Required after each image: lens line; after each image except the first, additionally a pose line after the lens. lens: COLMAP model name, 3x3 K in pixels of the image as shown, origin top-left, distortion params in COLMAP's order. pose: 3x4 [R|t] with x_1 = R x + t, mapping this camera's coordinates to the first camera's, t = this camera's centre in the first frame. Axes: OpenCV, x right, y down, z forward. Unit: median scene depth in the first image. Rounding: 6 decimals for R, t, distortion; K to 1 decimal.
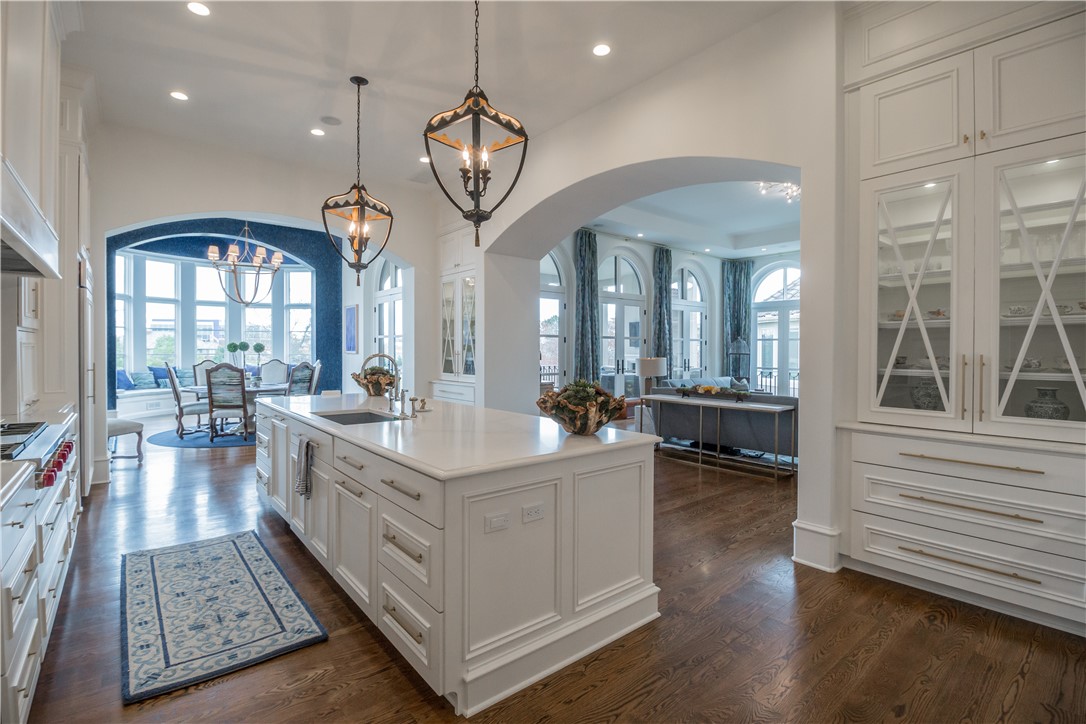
lens RADIAL K [[503.0, 0, 540.9], [0, 503.0, 359.8], [0, 0, 1]] dist [-0.023590, -0.000106]
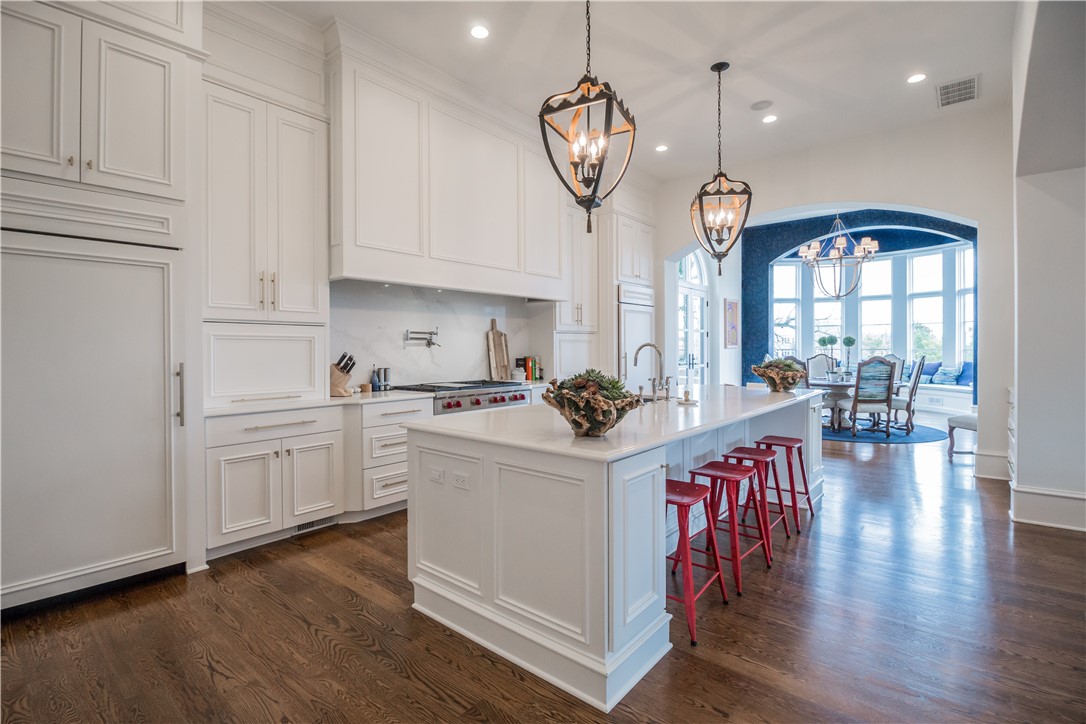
lens RADIAL K [[503.0, 0, 540.9], [0, 503.0, 359.8], [0, 0, 1]] dist [-0.023590, -0.000106]
pose [[0.179507, 0.017155, -0.983607, 0.239096], [-0.012174, 0.999810, 0.015215, 0.003443], [0.983681, 0.009243, 0.179682, 0.209014]]
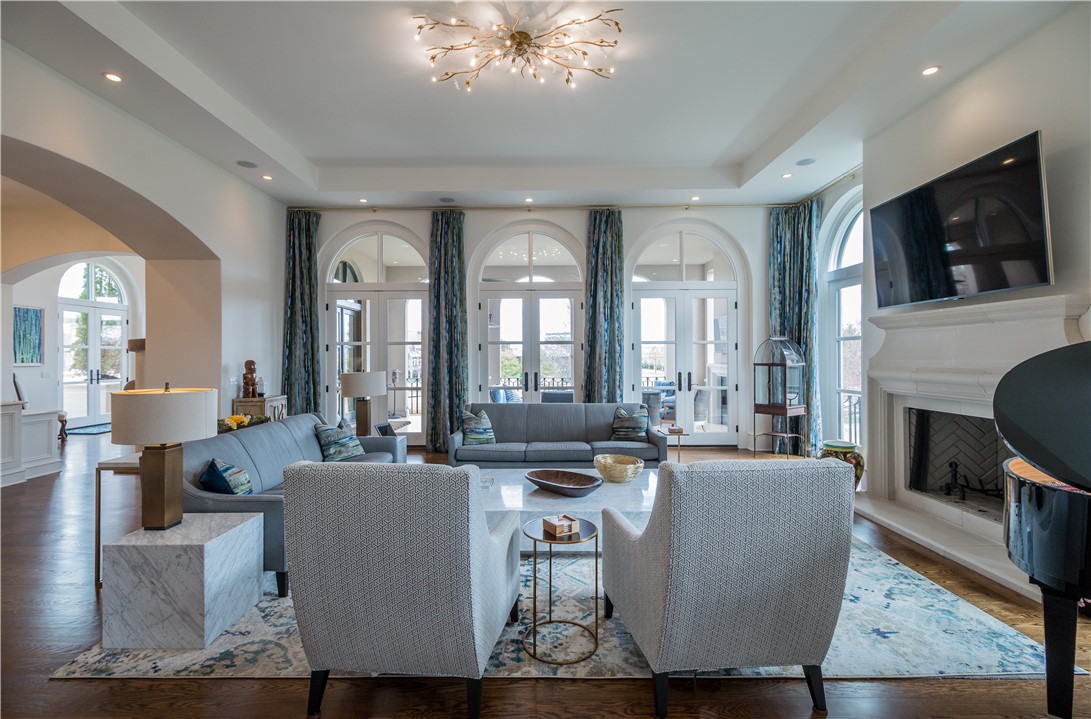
lens RADIAL K [[489.4, 0, 543.8], [0, 489.4, 355.3], [0, 0, 1]] dist [0.002653, -0.001331]
pose [[0.775489, -0.008266, -0.631307, 0.670305], [-0.006308, 0.999763, -0.020838, -0.011429], [0.631330, 0.020142, 0.775253, 0.485705]]
